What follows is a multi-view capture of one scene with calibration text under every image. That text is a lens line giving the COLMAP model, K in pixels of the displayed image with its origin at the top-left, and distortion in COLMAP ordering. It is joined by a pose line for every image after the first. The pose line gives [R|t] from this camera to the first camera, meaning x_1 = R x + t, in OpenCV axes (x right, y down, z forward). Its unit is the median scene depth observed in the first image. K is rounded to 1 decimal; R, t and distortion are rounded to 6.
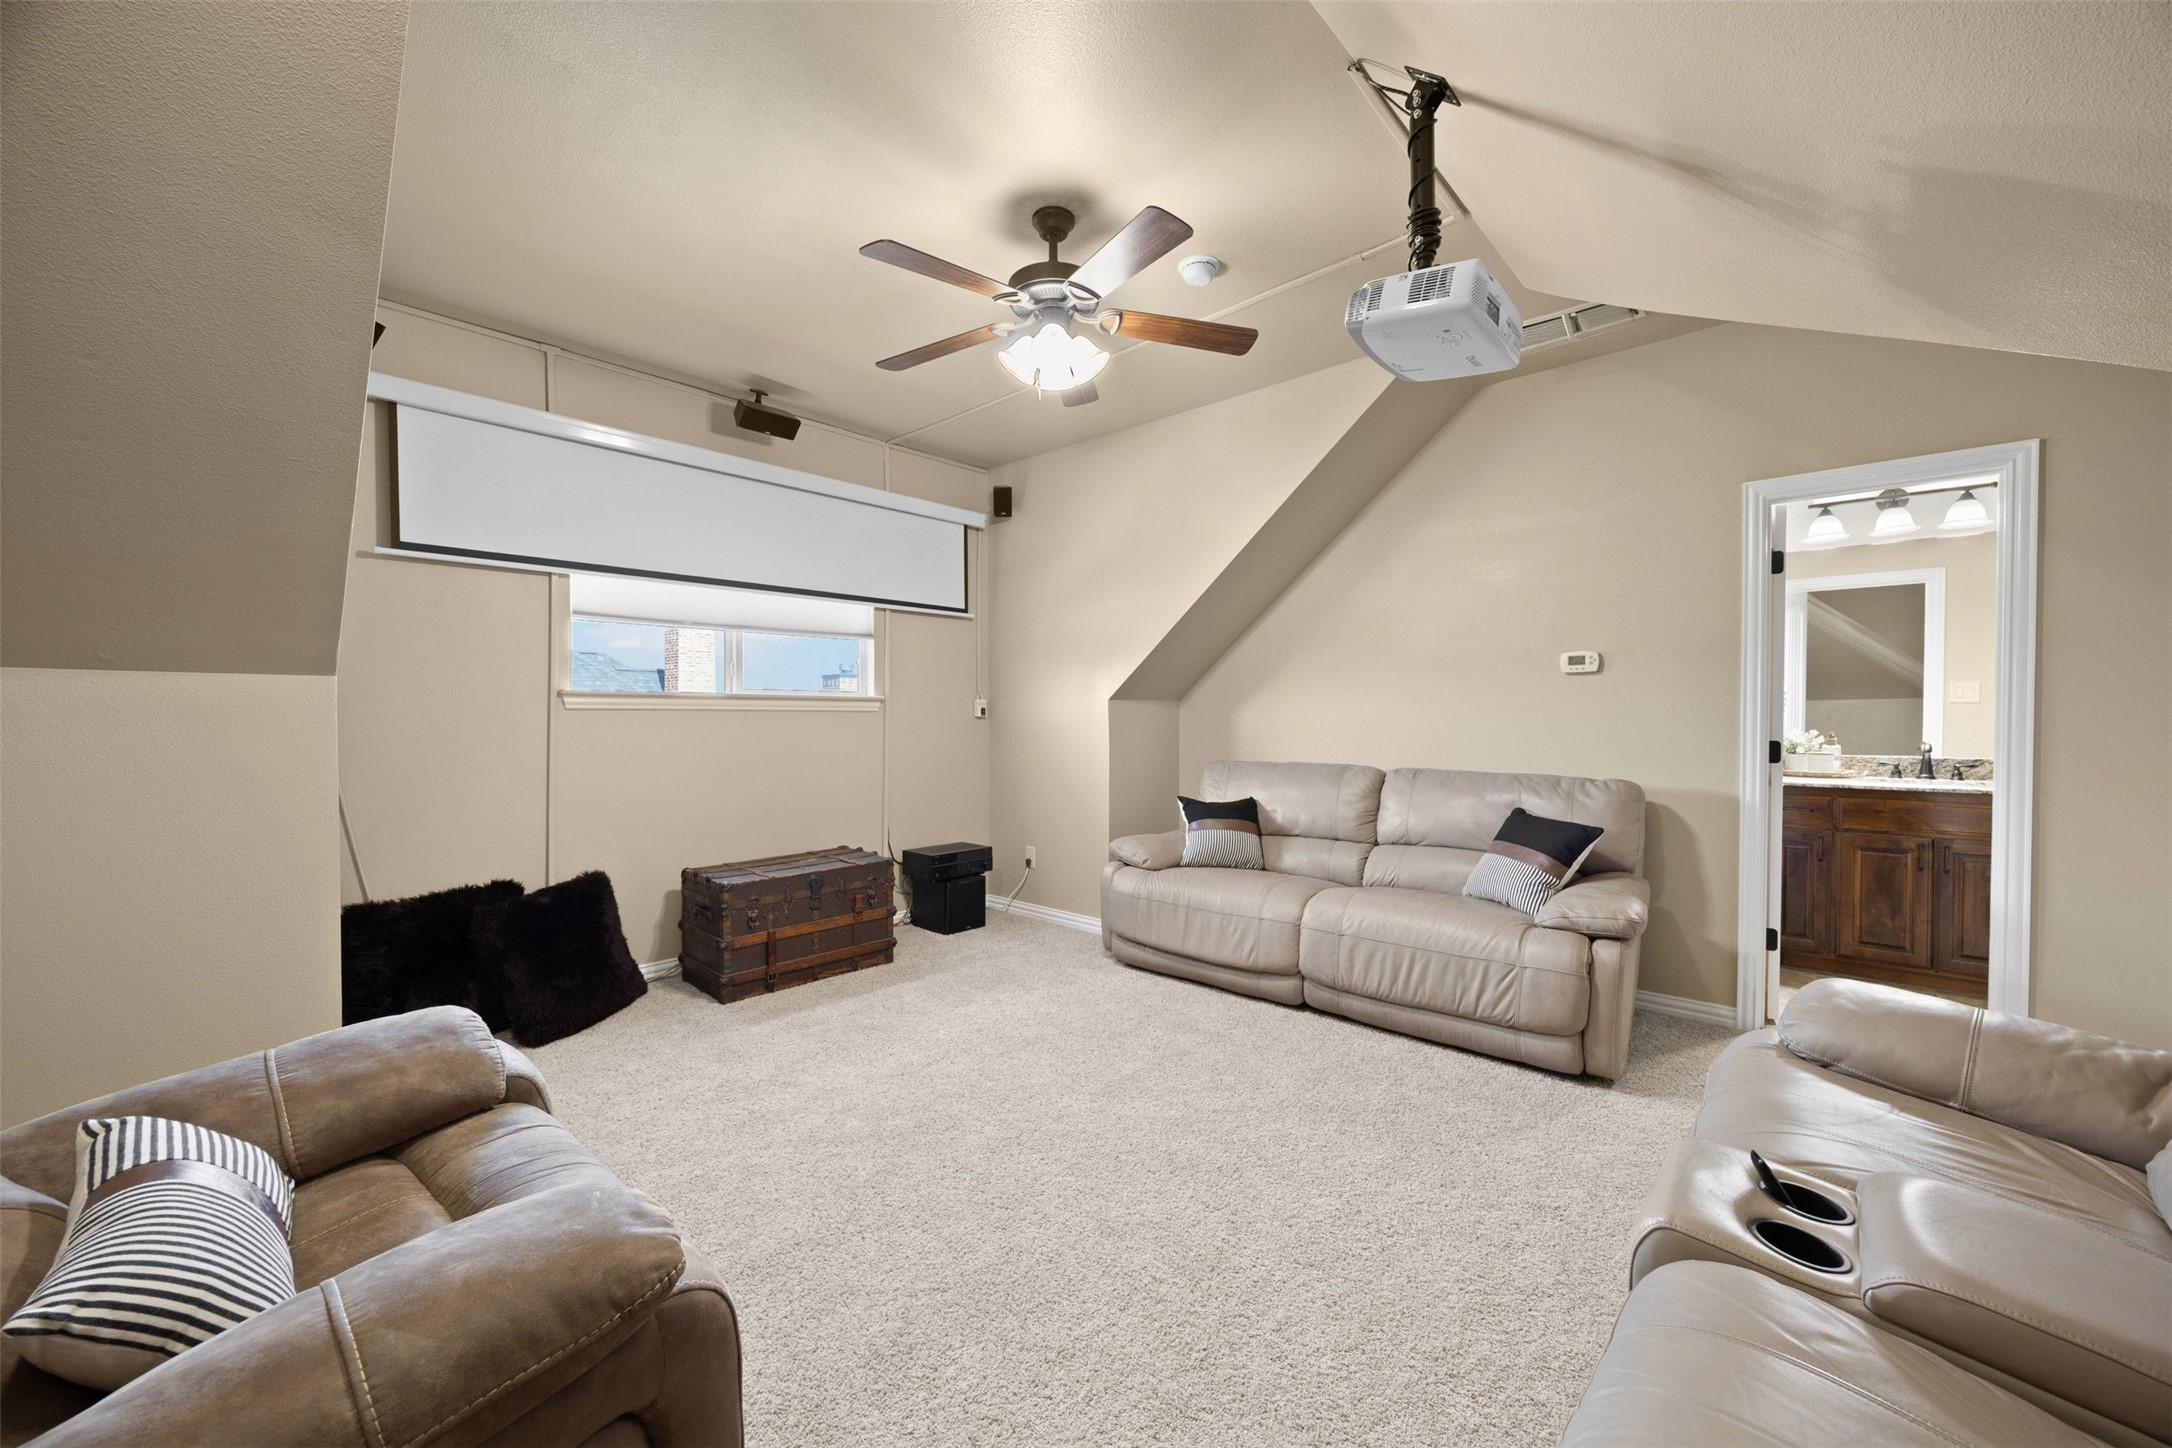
lens RADIAL K [[831.2, 0, 1090.4], [0, 831.2, 711.2], [0, 0, 1]] dist [-0.000197, -0.000329]
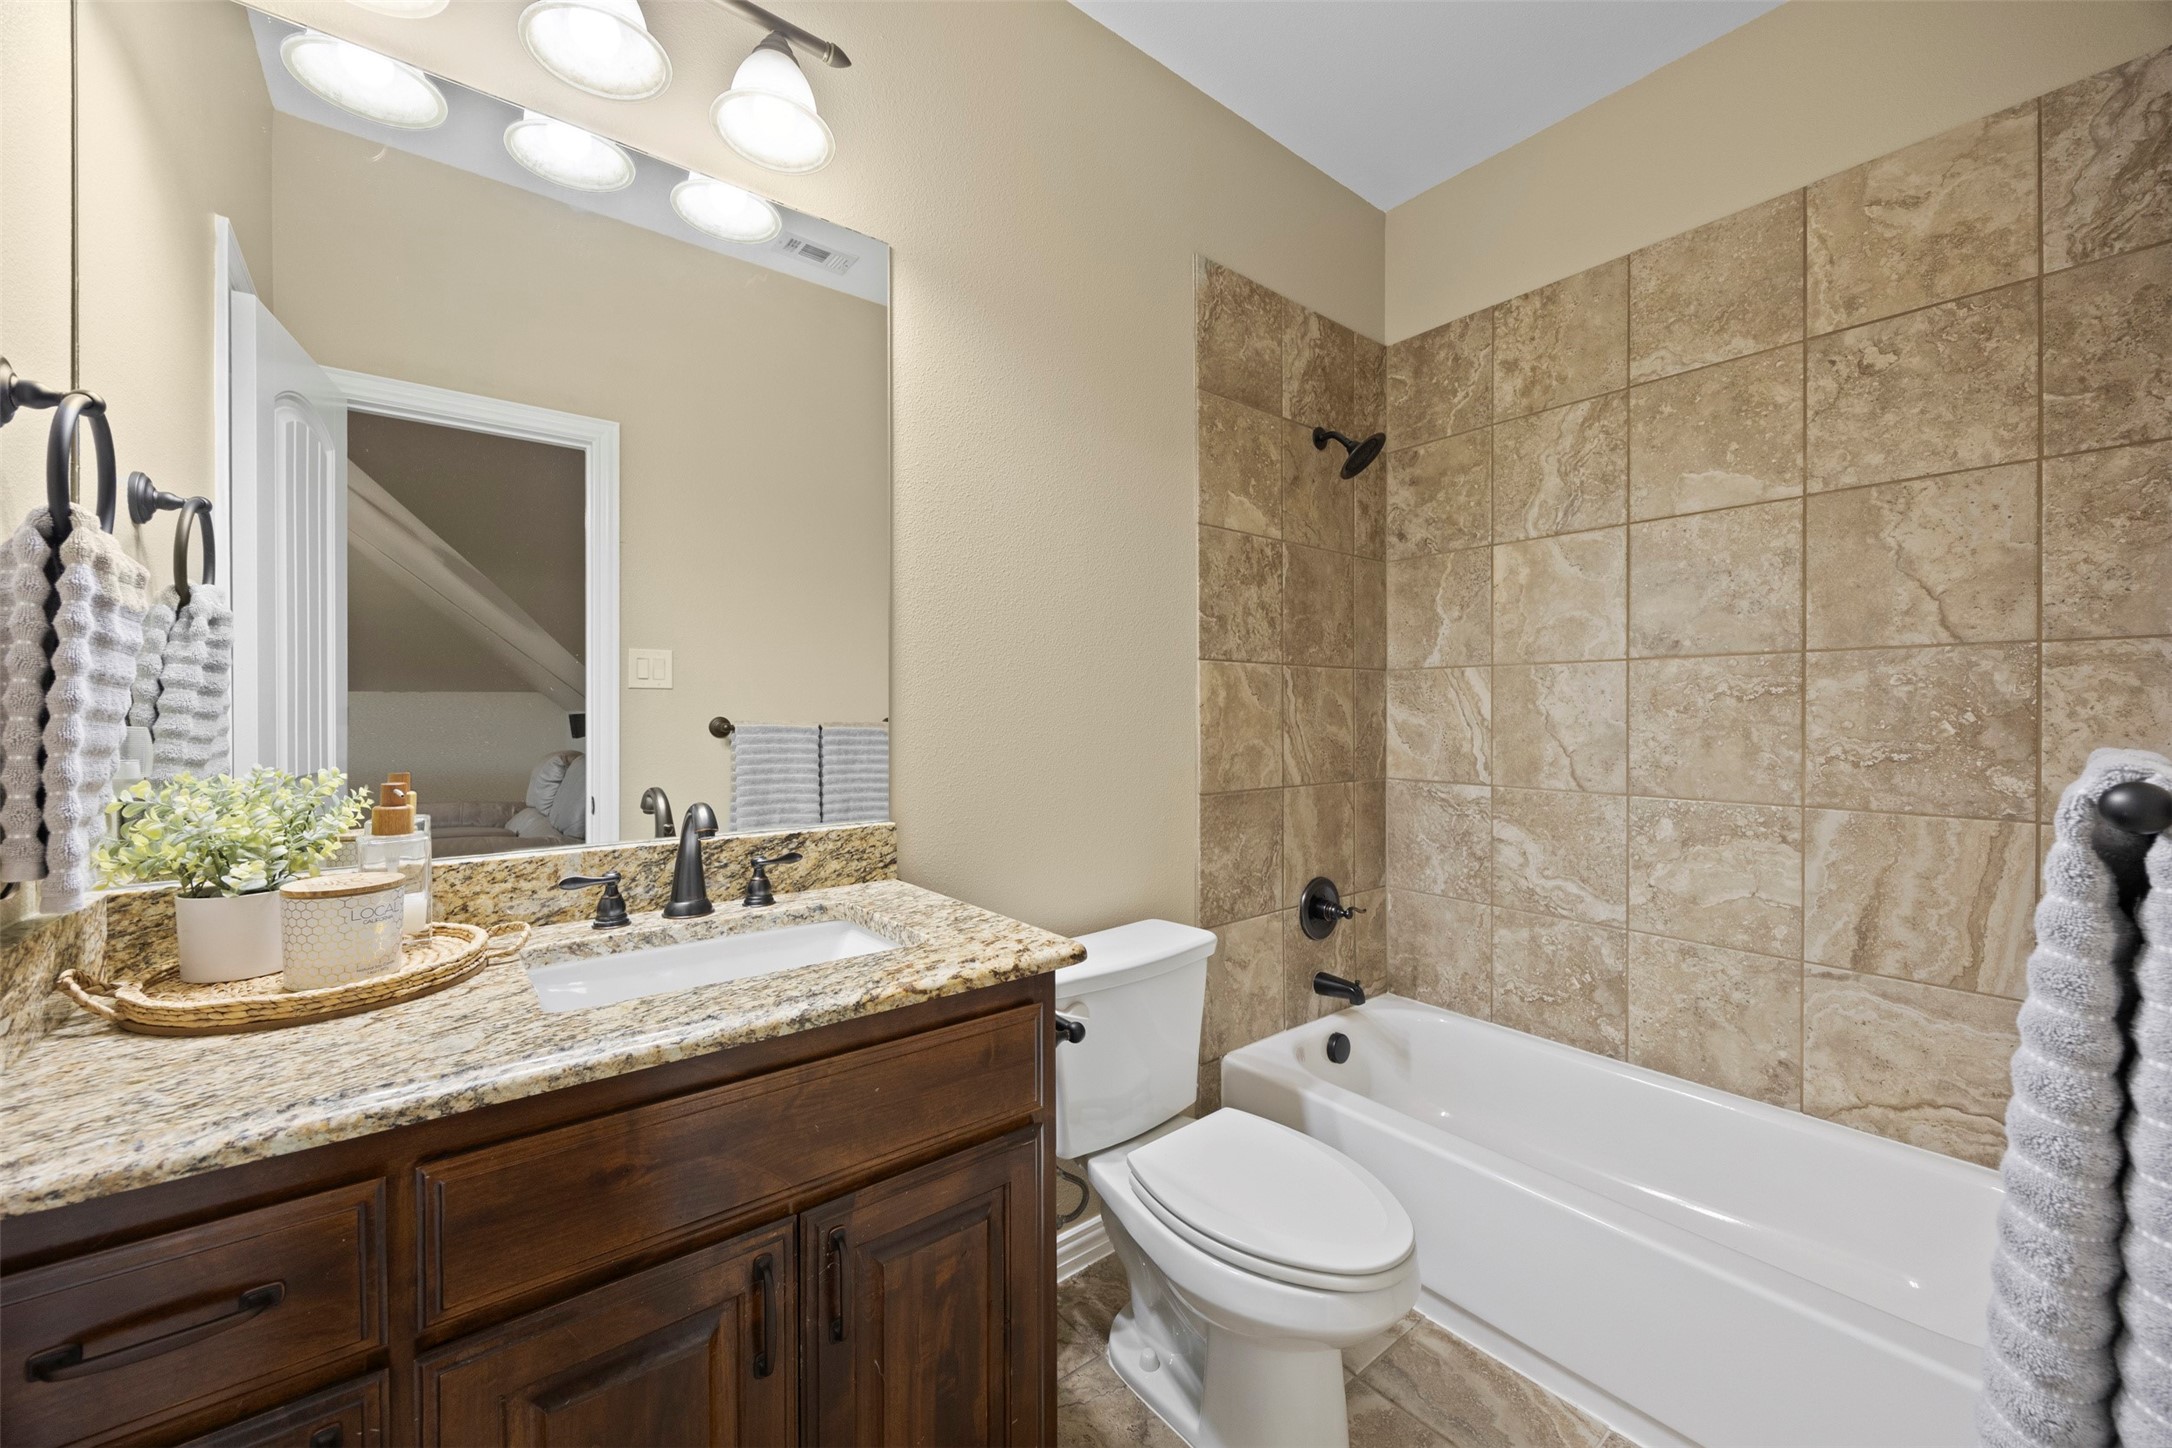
lens RADIAL K [[831.2, 0, 1090.4], [0, 831.2, 711.2], [0, 0, 1]] dist [-0.000197, -0.000329]
pose [[0.136893, 0.012191, 0.990511, 0.684954], [-0.004911, 0.999920, -0.011628, 0.008103], [-0.990574, -0.003273, 0.136942, 0.772018]]
